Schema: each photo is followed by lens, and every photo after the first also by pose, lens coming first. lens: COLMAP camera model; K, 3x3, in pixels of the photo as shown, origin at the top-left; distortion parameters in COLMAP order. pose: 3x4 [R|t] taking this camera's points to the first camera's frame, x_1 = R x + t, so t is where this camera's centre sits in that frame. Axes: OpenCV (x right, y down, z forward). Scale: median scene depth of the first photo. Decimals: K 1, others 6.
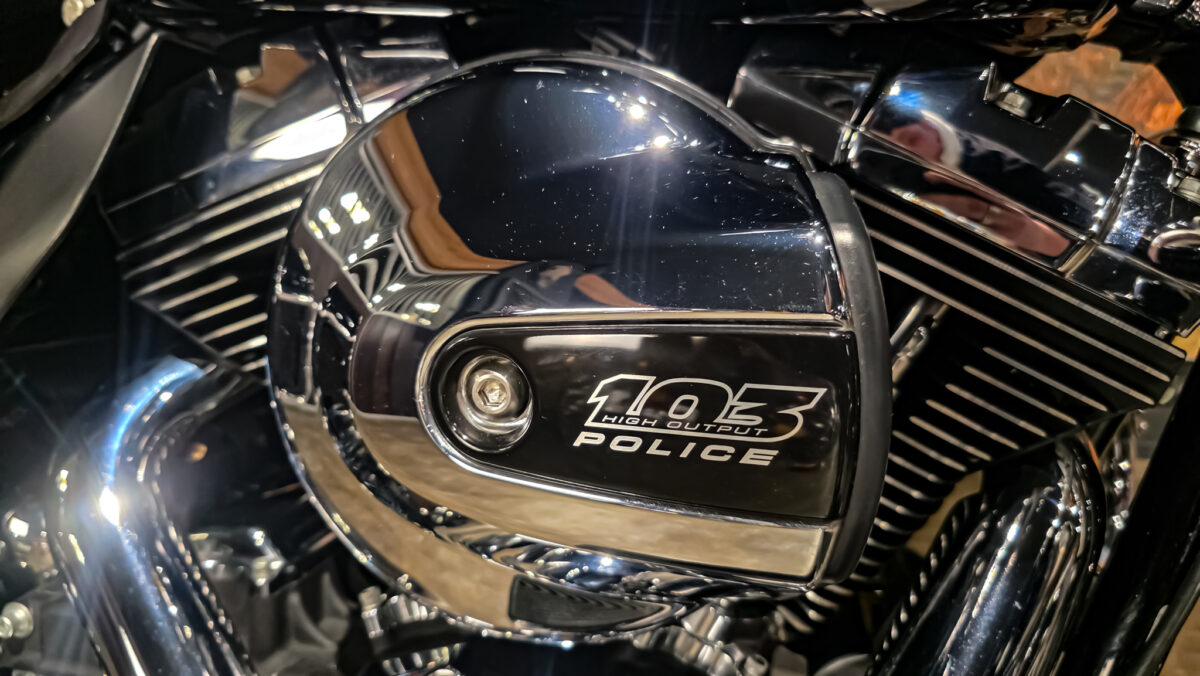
lens RADIAL K [[833.3, 0, 594.2], [0, 833.3, 342.6], [0, 0, 1]] dist [0.042648, -0.042036]
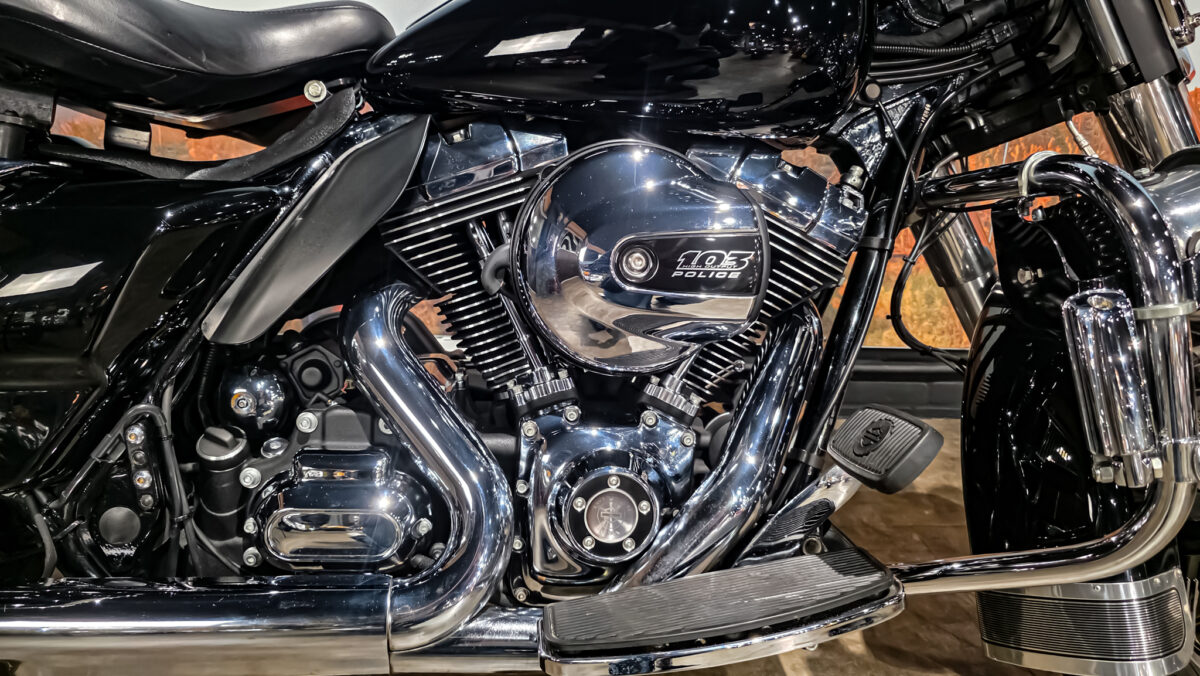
lens RADIAL K [[833.3, 0, 598.6], [0, 833.3, 349.6], [0, 0, 1]] dist [0.042648, -0.042036]
pose [[0.946425, -0.021419, 0.322213, -1.284084], [0.035196, 0.998696, -0.036992, 0.503945], [-0.321001, 0.046351, 0.945944, -1.777434]]
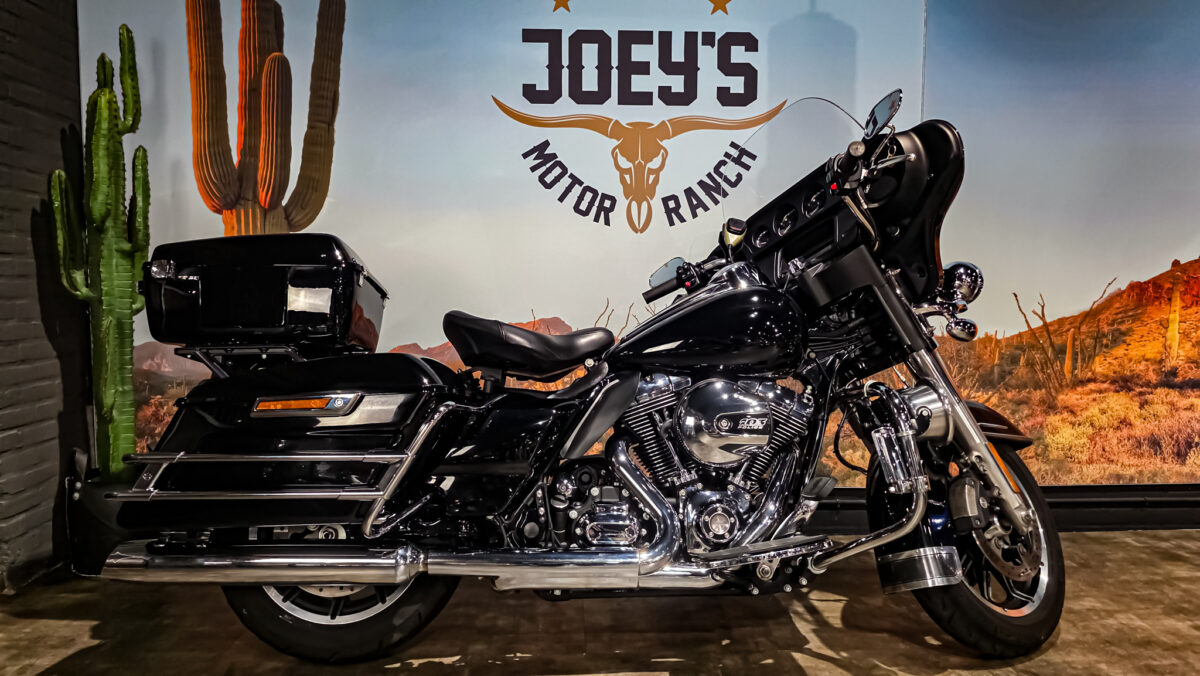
lens RADIAL K [[833.3, 0, 598.4], [0, 833.3, 334.8], [0, 0, 1]] dist [0.042648, -0.042036]
pose [[0.955926, 0.035842, 0.291412, -3.929821], [0.053654, 0.954483, -0.293400, 1.650459], [-0.288664, 0.296104, 0.910492, -6.629074]]
